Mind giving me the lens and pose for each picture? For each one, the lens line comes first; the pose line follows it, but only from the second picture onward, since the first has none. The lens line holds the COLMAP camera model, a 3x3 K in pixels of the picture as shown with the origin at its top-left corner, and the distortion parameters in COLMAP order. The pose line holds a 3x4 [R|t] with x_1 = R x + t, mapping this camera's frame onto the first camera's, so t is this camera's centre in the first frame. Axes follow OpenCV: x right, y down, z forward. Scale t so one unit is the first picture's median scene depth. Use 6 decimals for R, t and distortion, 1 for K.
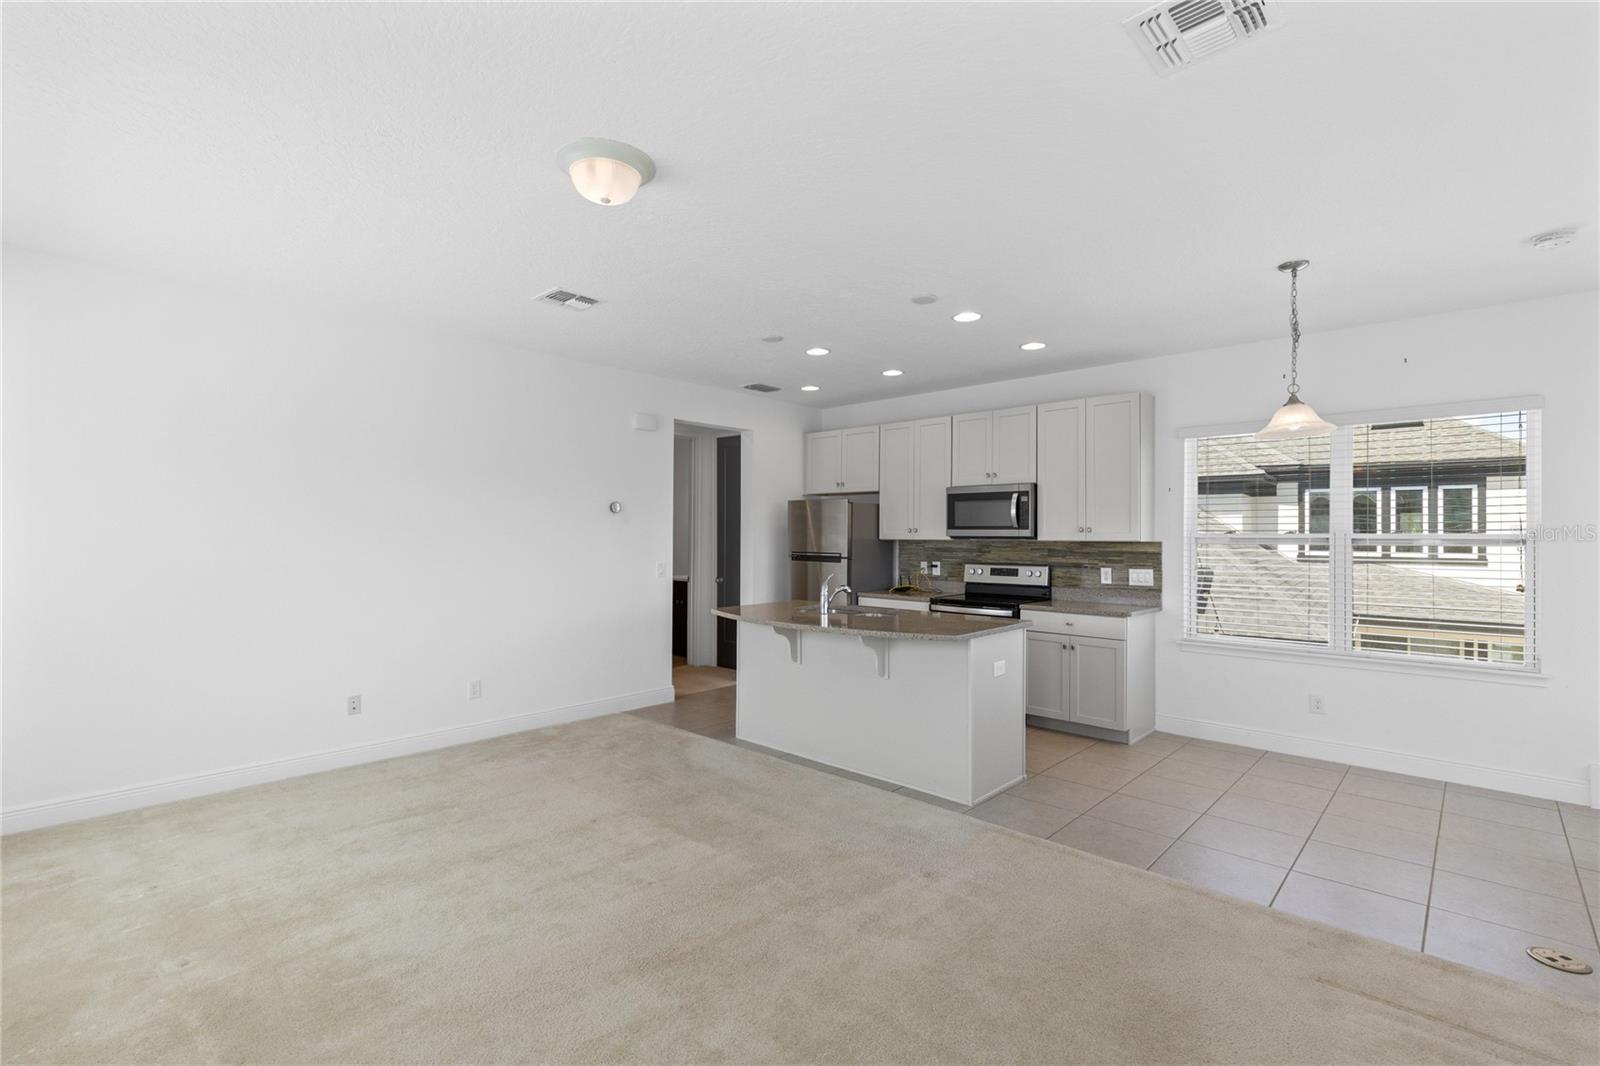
lens RADIAL K [[715.6, 0, 806.7], [0, 715.6, 532.6], [0, 0, 1]] dist [0.001257, 0.001833]
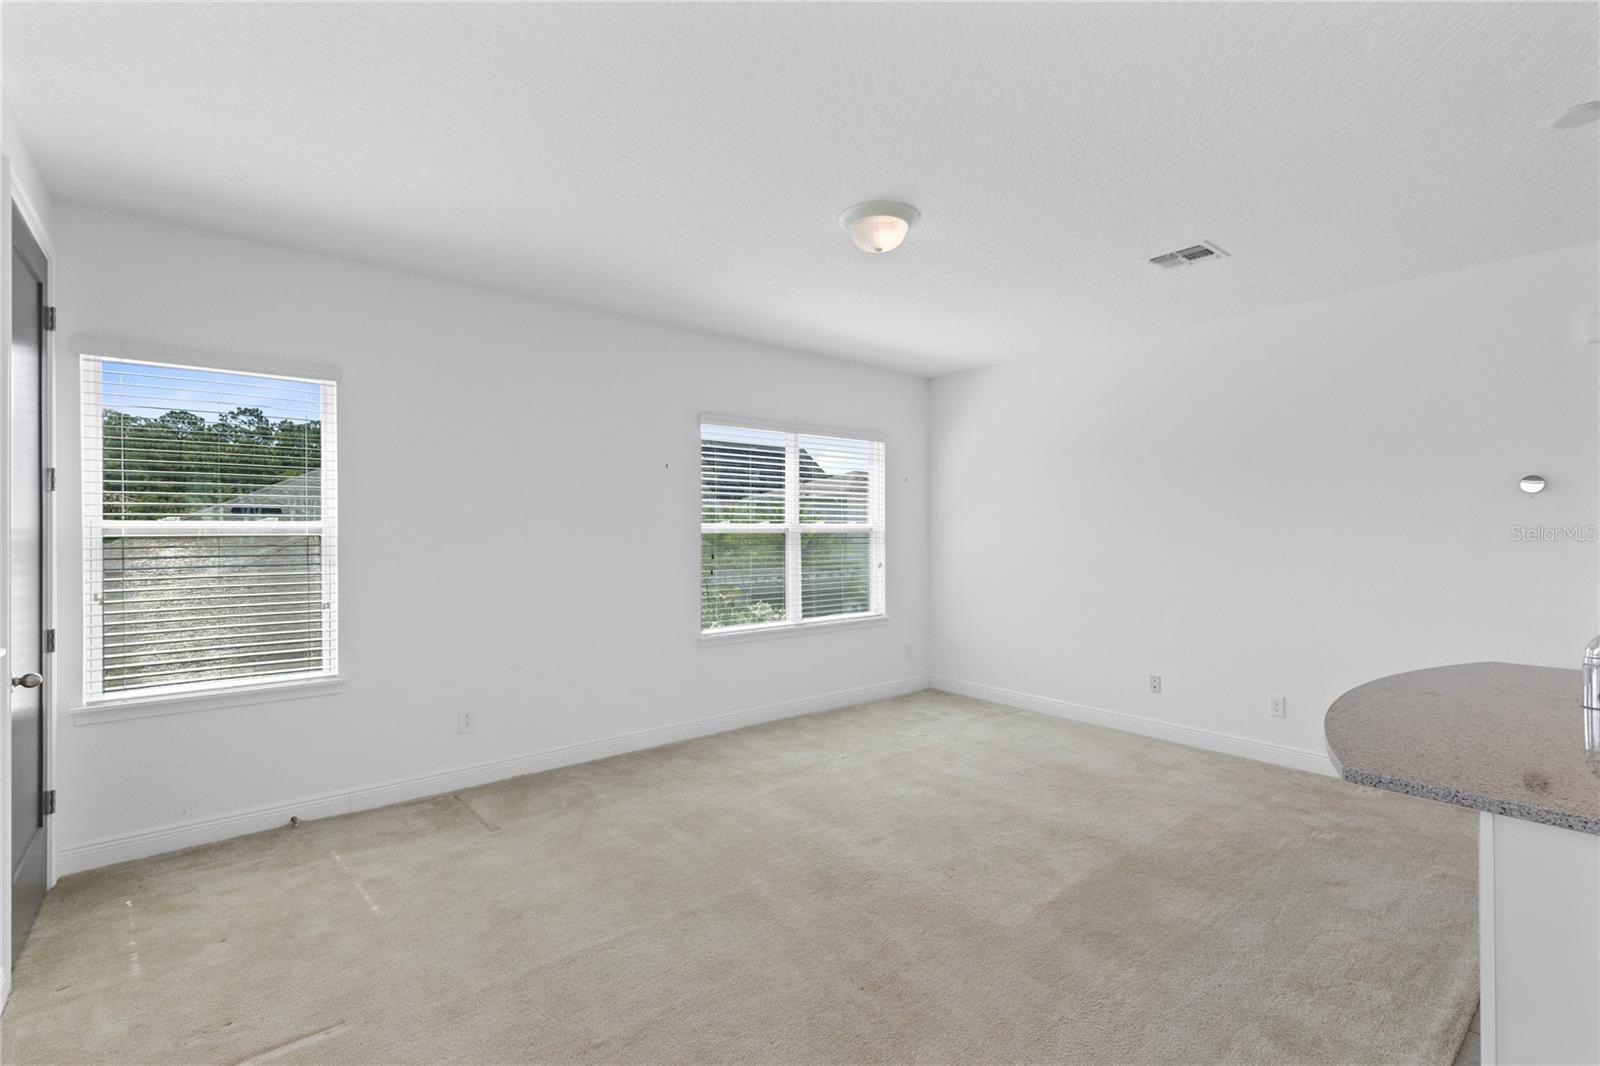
lens RADIAL K [[715.6, 0, 796.3], [0, 715.6, 537.3], [0, 0, 1]] dist [0.001257, 0.001833]
pose [[-0.130733, 0.007205, -0.991391, 0.417231], [0.005372, 0.999964, 0.006558, 0.003116], [0.991403, -0.004468, -0.130767, 0.463688]]
